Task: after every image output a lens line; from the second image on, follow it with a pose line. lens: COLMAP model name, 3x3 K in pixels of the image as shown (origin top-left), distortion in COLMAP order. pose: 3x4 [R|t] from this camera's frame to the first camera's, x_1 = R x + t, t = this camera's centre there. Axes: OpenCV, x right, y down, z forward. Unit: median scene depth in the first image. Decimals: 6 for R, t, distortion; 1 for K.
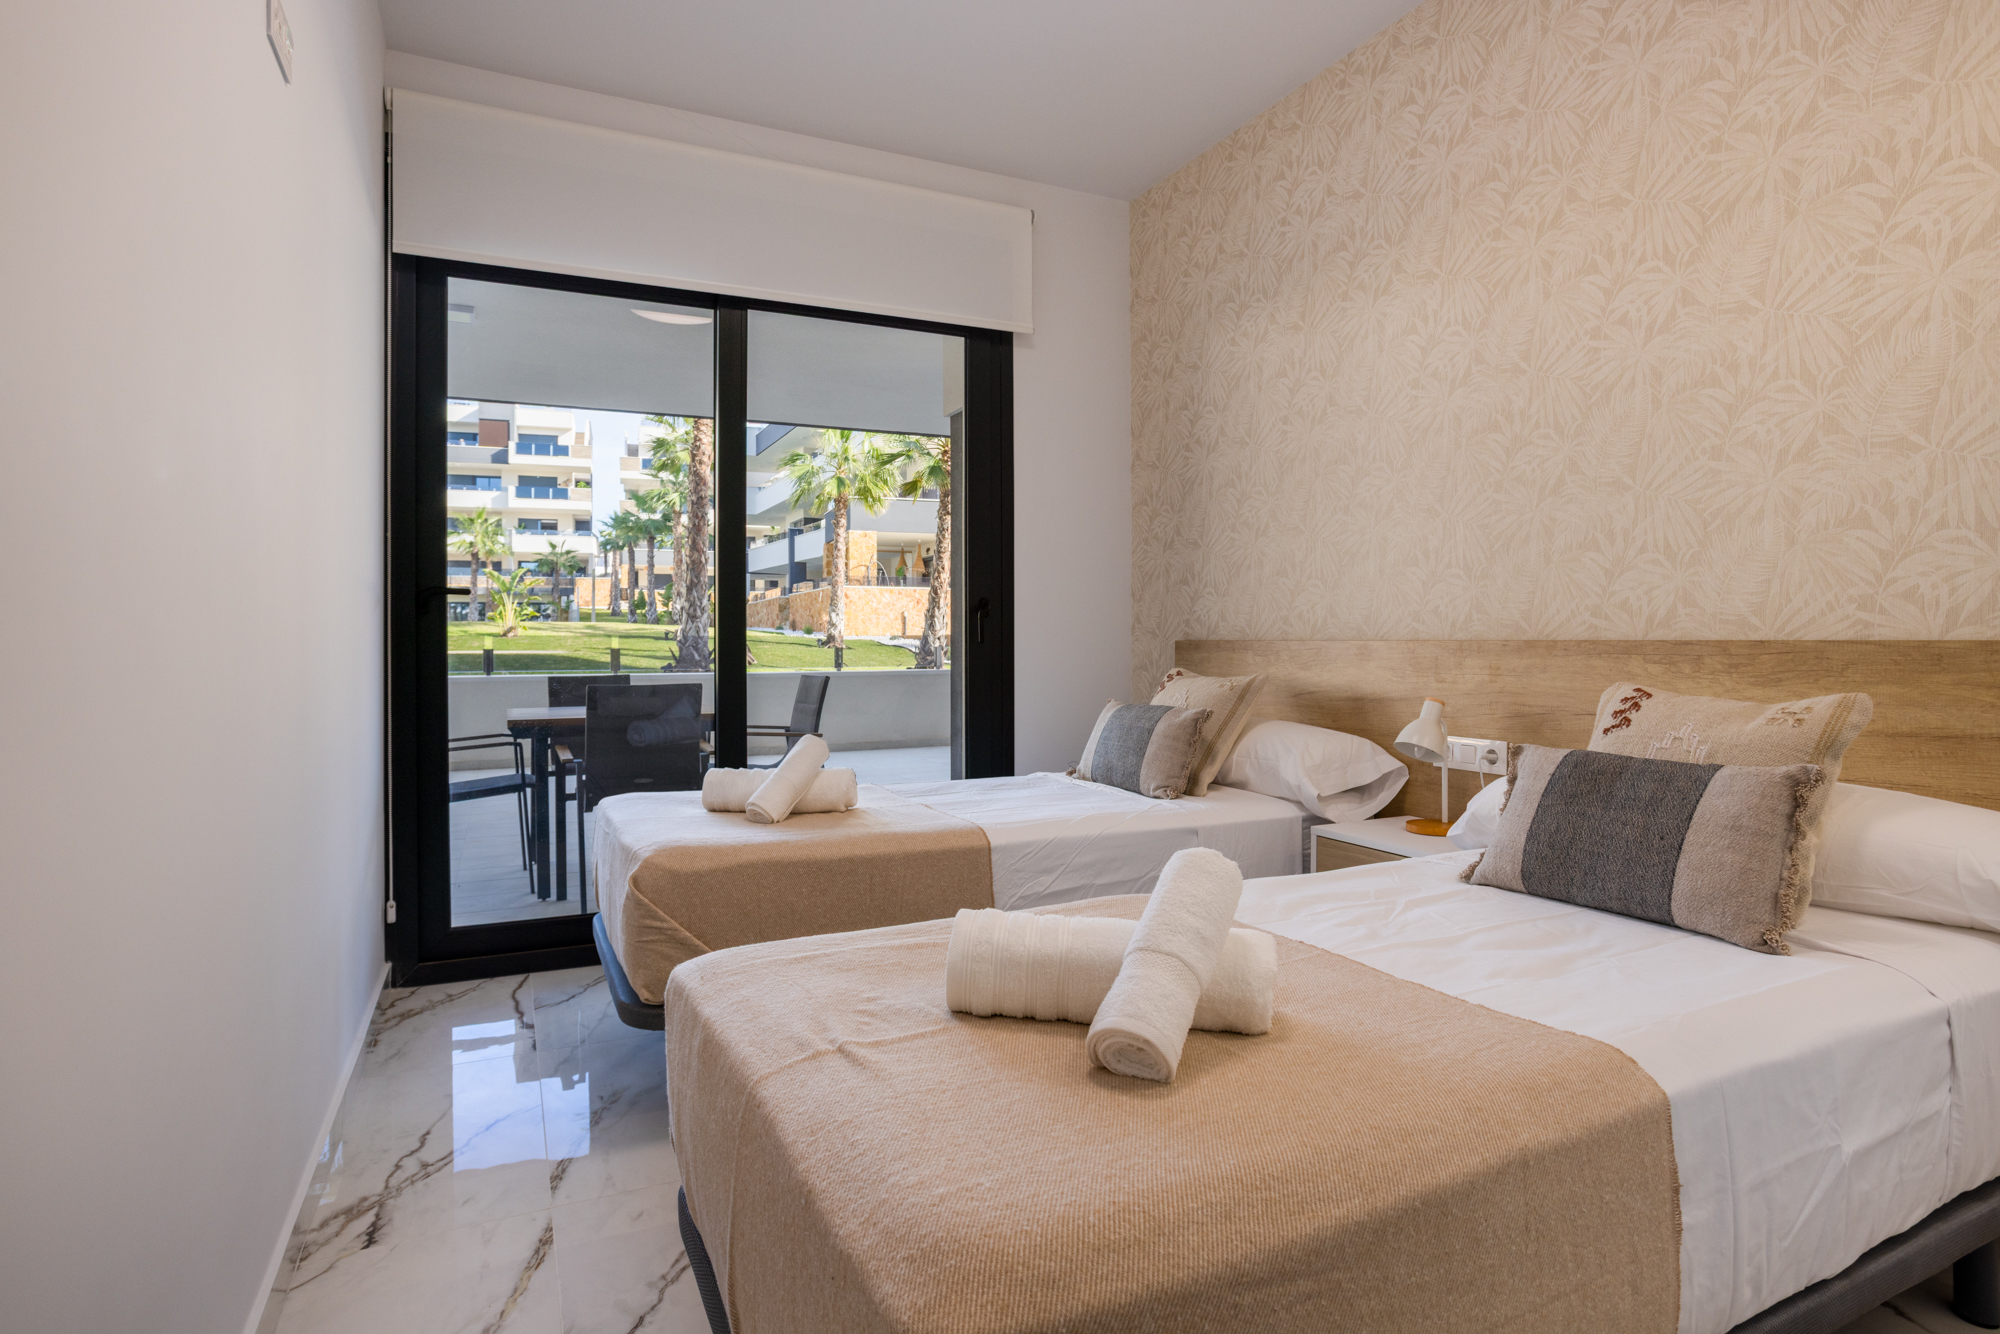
lens RADIAL K [[1038.8, 0, 1000.0], [0, 1038.8, 667.0], [0, 0, 1]] dist [-0.044340, 0.000363]
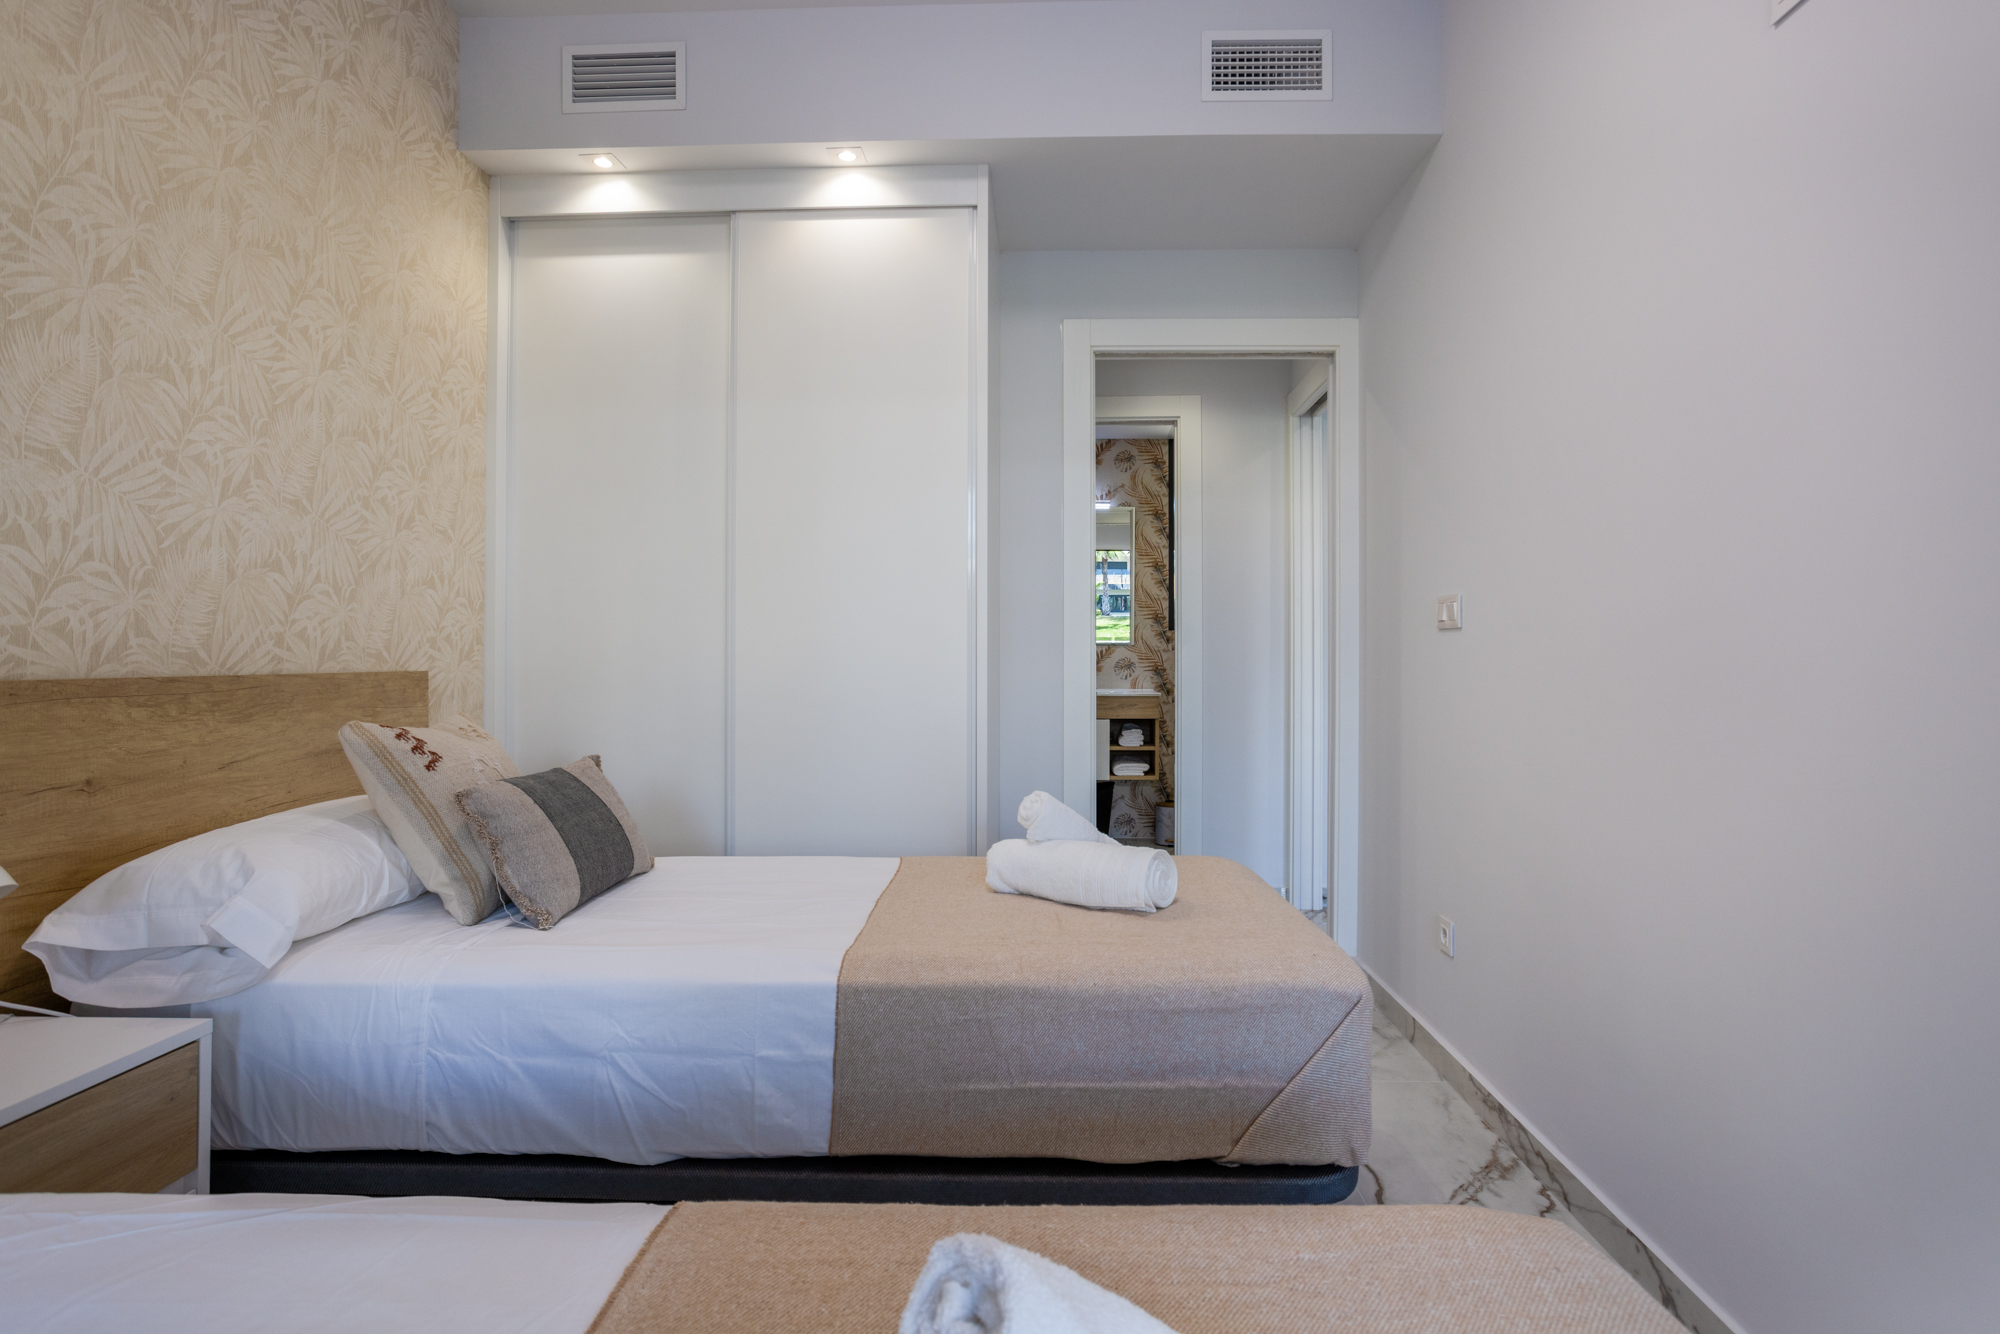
lens RADIAL K [[1000.4, 0, 1008.9], [0, 1000.4, 648.7], [0, 0, 1]] dist [-0.046805, 0.028722]
pose [[-0.880533, 0.000827, 0.473983, -0.320037], [0.007416, 0.999900, 0.012032, -0.054715], [-0.473926, 0.014109, -0.880452, 1.401764]]
